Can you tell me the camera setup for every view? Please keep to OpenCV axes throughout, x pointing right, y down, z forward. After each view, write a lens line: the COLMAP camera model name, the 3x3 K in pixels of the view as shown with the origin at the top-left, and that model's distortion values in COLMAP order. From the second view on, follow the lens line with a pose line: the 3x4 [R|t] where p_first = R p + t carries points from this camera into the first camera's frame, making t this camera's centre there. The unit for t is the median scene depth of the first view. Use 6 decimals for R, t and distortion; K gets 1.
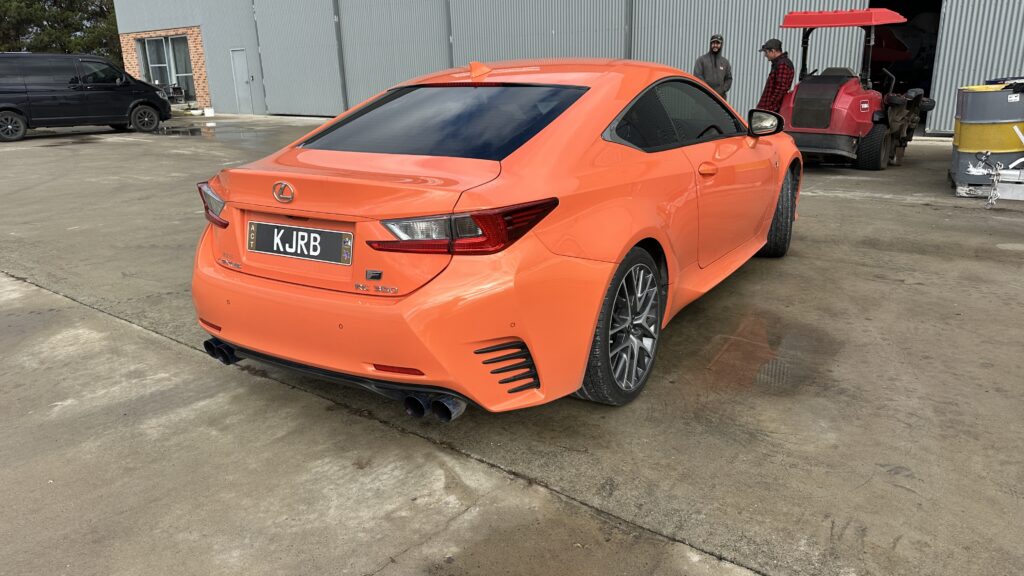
lens RADIAL K [[710.4, 0, 508.2], [0, 710.4, 287.3], [0, 0, 1]] dist [0.062114, -0.072364]
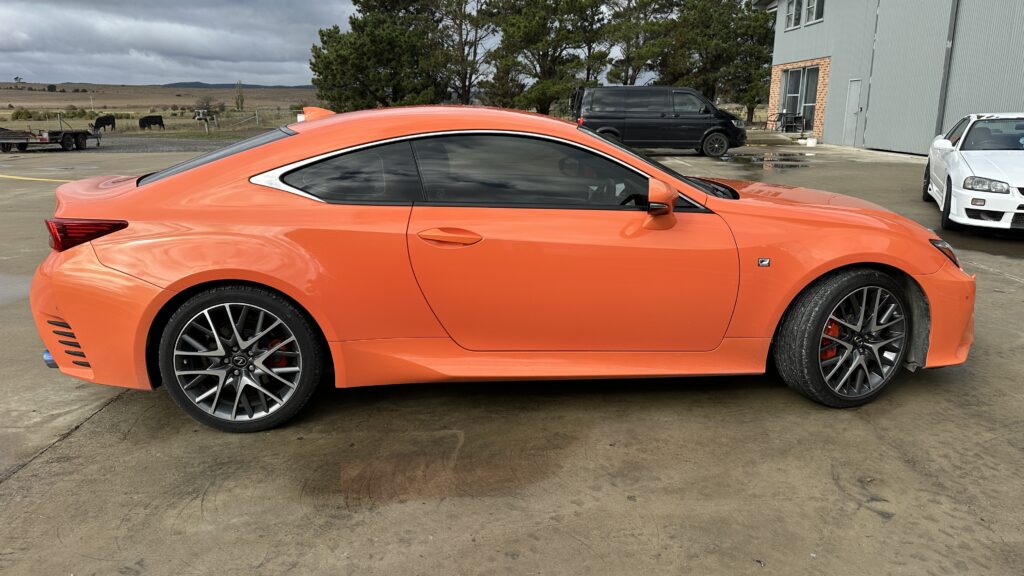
lens RADIAL K [[710.4, 0, 508.8], [0, 710.4, 291.8], [0, 0, 1]] dist [0.062114, -0.072364]
pose [[0.609313, 0.219433, -0.761963, 1.280637], [-0.242110, 0.966541, 0.084742, -0.243676], [0.755063, 0.132845, 0.642053, 0.656122]]
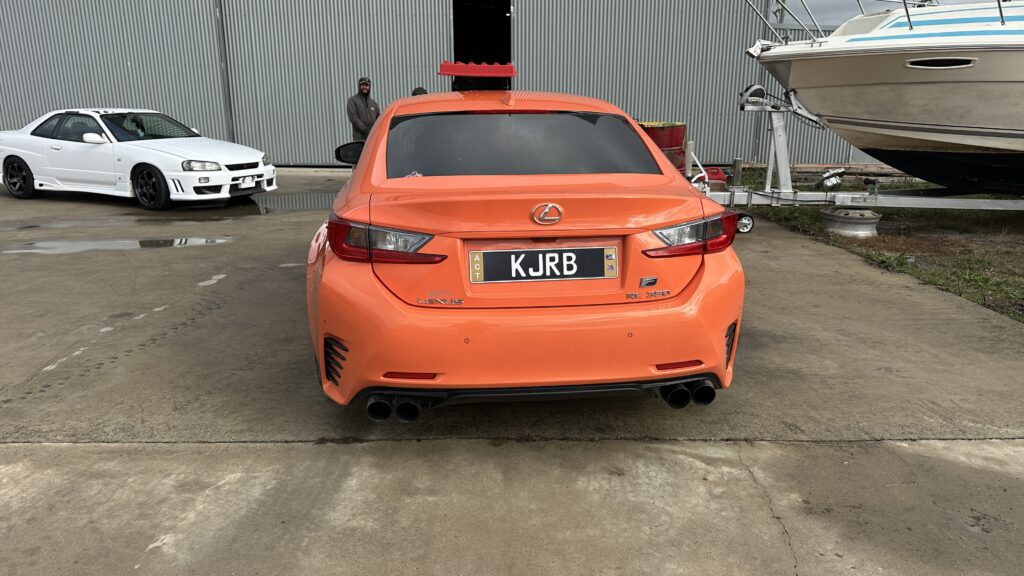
lens RADIAL K [[710.4, 0, 512.2], [0, 710.4, 283.2], [0, 0, 1]] dist [0.062114, -0.072364]
pose [[0.785731, -0.124756, 0.605857, -0.854788], [0.161763, 0.986808, -0.006589, -0.035580], [-0.597042, 0.103183, 0.795546, 0.231031]]
